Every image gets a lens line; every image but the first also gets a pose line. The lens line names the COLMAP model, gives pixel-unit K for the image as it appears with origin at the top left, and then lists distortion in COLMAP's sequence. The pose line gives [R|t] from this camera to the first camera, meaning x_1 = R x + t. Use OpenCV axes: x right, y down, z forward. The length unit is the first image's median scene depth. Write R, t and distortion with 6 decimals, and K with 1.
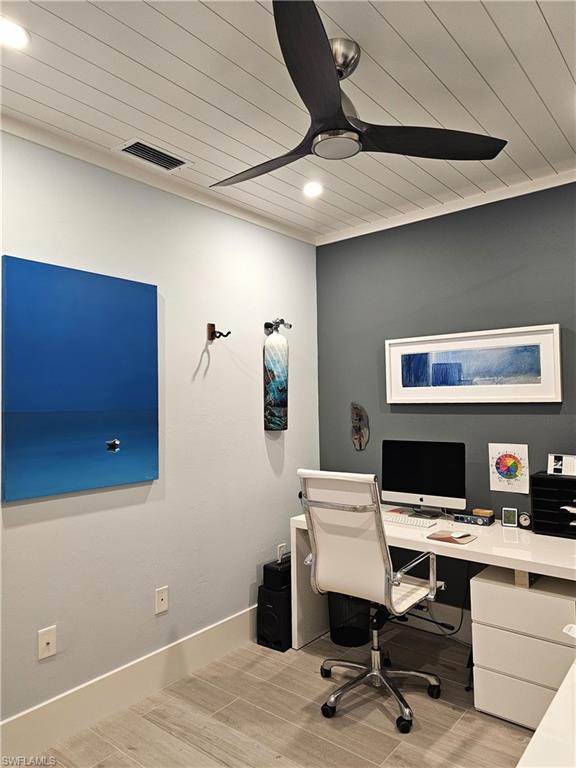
lens RADIAL K [[525.7, 0, 288.5], [0, 525.7, 381.4], [0, 0, 1]] dist [0.052317, -0.026666]
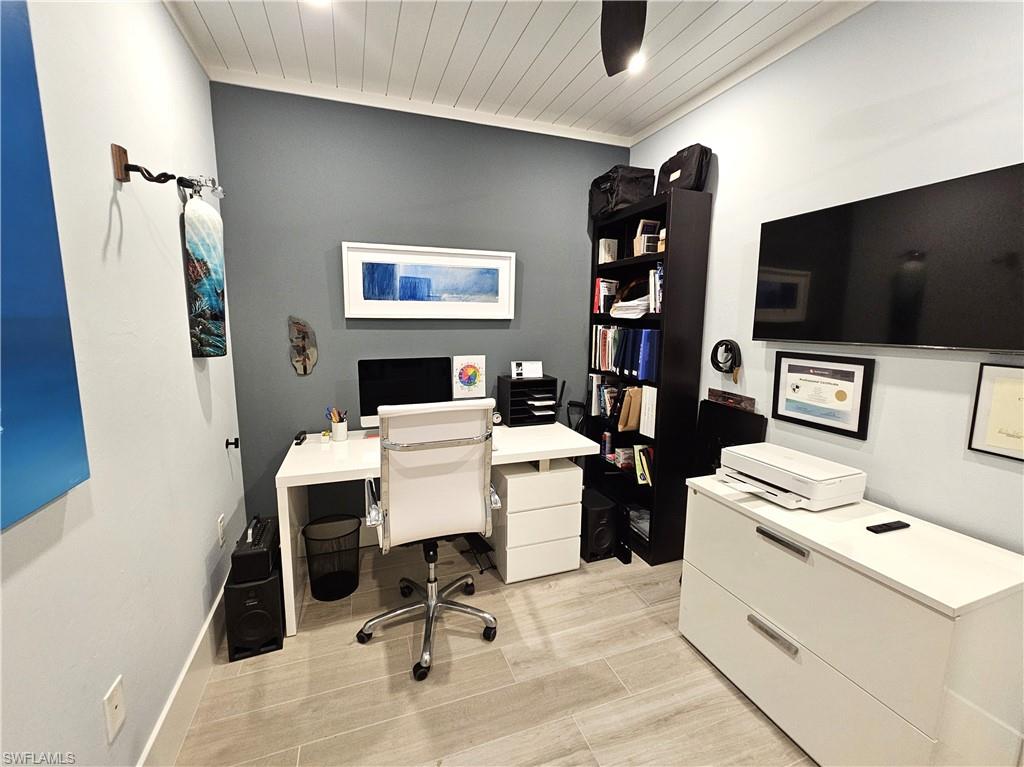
lens RADIAL K [[424.6, 0, 506.2], [0, 424.6, 377.3], [0, 0, 1]] dist [0.000487, -0.000358]
pose [[0.527305, -0.098490, 0.843949, -0.305789], [-0.045404, 0.988574, 0.143737, 0.029422], [-0.848462, -0.114112, 0.516808, 0.457986]]
